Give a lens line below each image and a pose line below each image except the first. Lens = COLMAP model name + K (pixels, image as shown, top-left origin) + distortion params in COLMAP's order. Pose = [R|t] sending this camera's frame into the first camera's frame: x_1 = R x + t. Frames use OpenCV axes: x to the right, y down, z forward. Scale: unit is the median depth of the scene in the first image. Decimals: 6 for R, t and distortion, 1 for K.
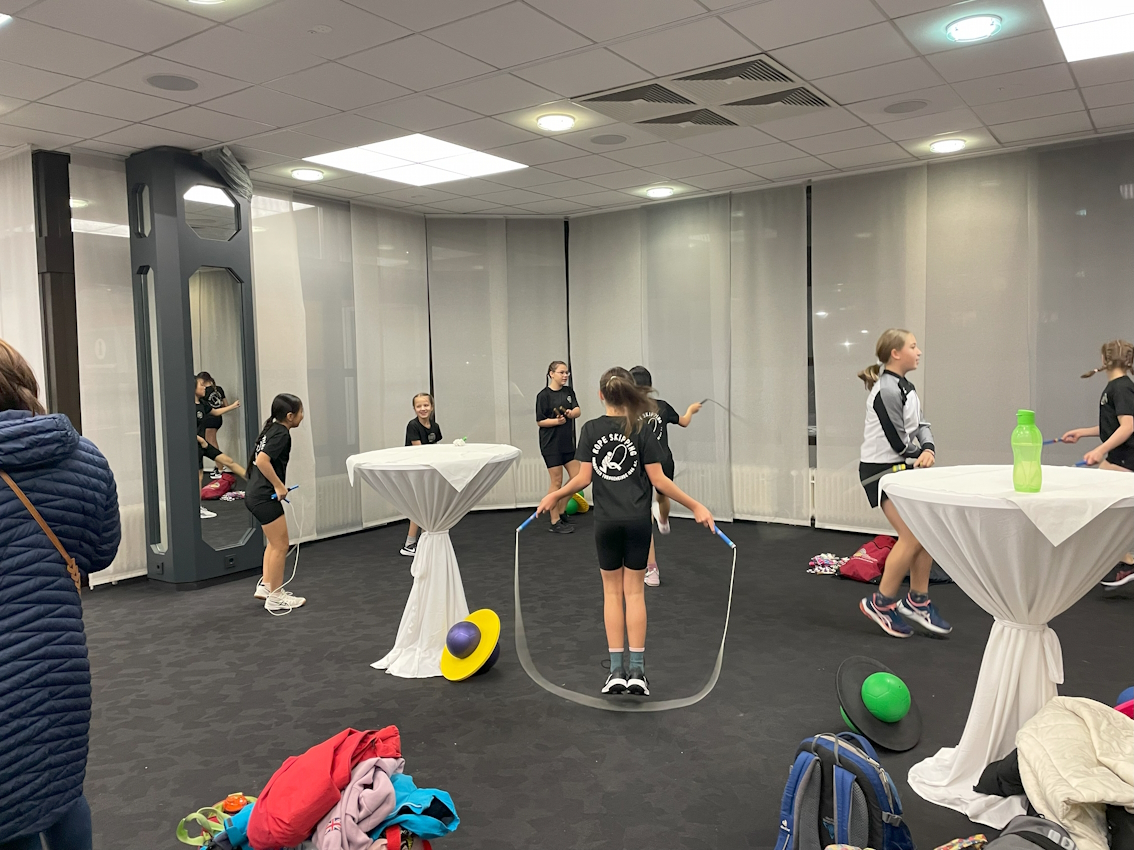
lens RADIAL K [[880.0, 0, 567.0], [0, 880.0, 425.0], [0, 0, 1]] dist [0.082769, -0.174211]
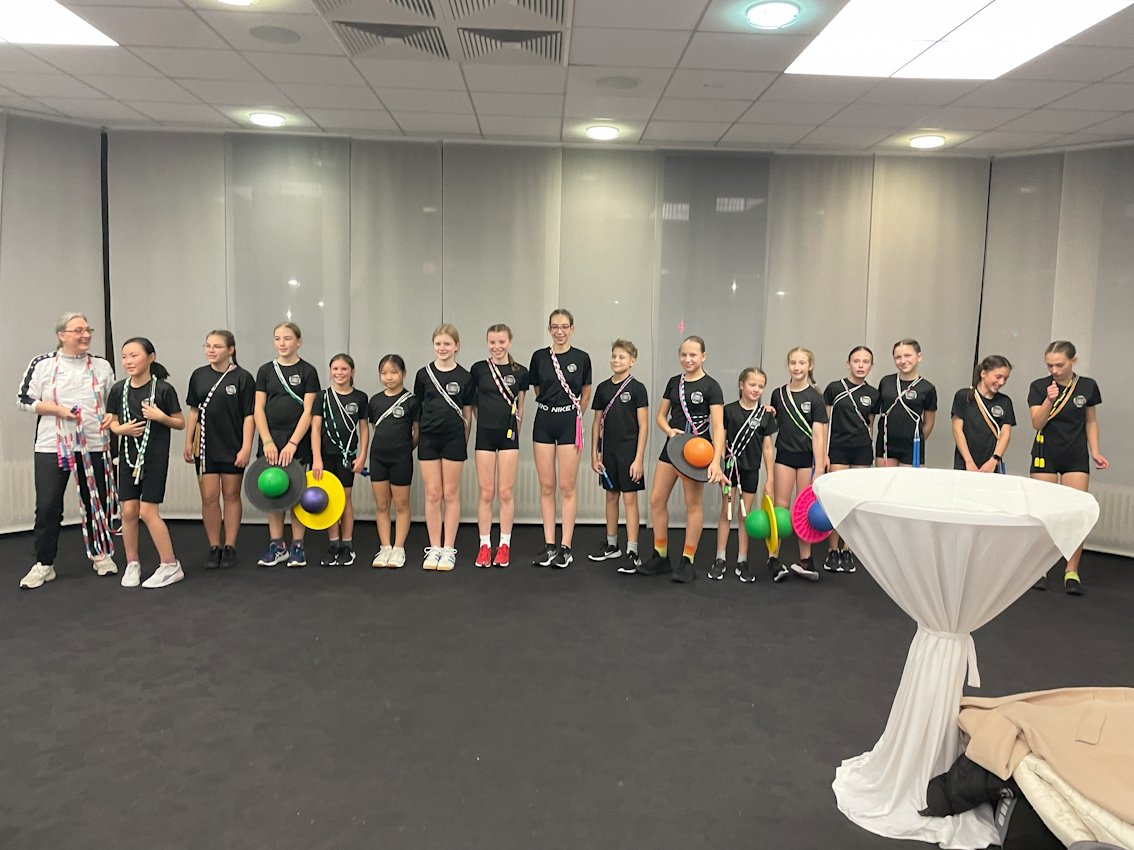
lens RADIAL K [[880.0, 0, 567.0], [0, 880.0, 425.0], [0, 0, 1]] dist [0.082769, -0.174211]
pose [[0.769087, -0.021286, 0.638789, -0.235061], [0.000430, 0.999462, 0.032787, -0.022540], [-0.639144, -0.024941, 0.768683, 0.261290]]
